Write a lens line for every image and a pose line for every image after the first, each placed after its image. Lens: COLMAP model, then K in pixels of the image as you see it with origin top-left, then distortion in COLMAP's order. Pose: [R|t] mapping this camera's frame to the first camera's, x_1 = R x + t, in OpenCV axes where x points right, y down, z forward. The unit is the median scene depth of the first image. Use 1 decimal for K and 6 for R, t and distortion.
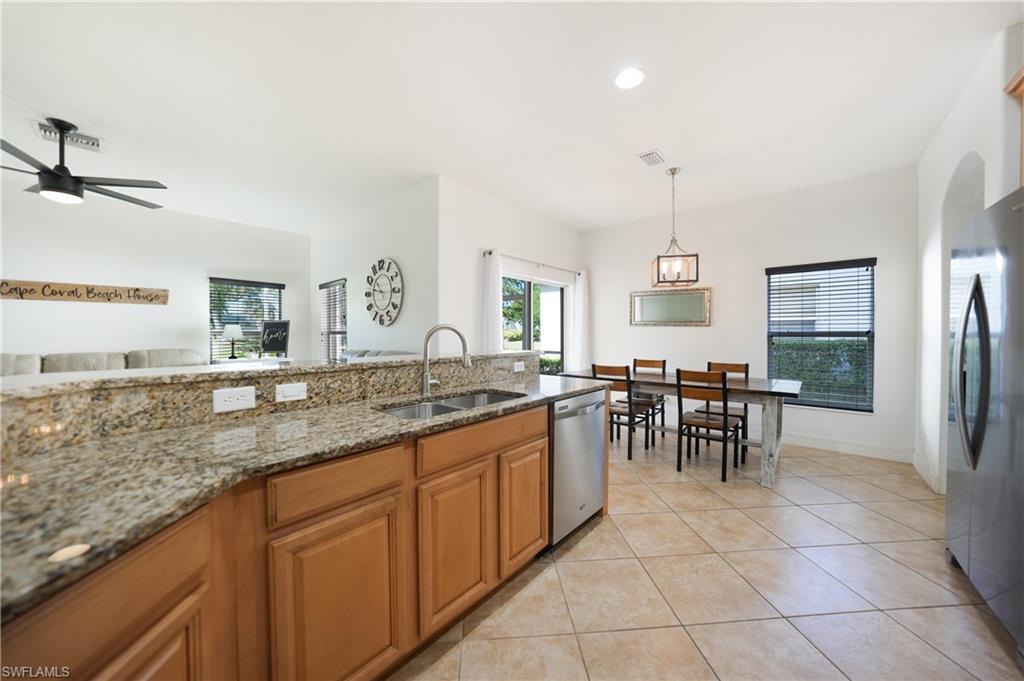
lens RADIAL K [[356.4, 0, 520.3], [0, 356.4, 338.2], [0, 0, 1]] dist [-0.003207, -0.000051]
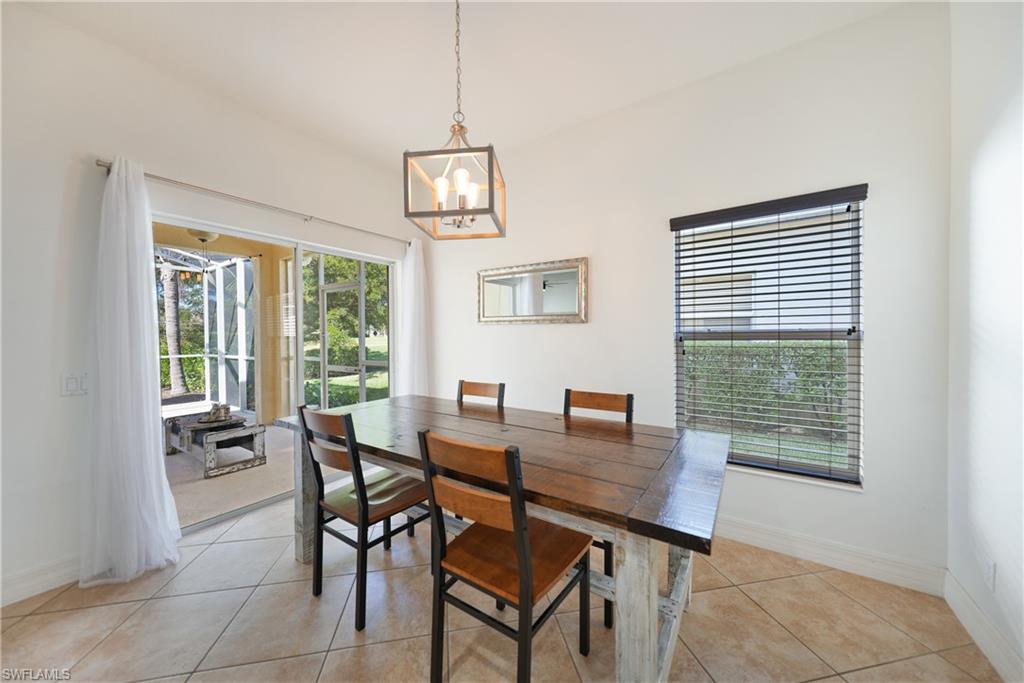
lens RADIAL K [[356.4, 0, 510.4], [0, 356.4, 341.6], [0, 0, 1]] dist [-0.003207, -0.000051]
pose [[0.994733, -0.012046, 0.101793, 0.370653], [0.011259, 0.999902, 0.008301, -0.009477], [-0.101883, -0.007111, 0.994771, 0.456715]]
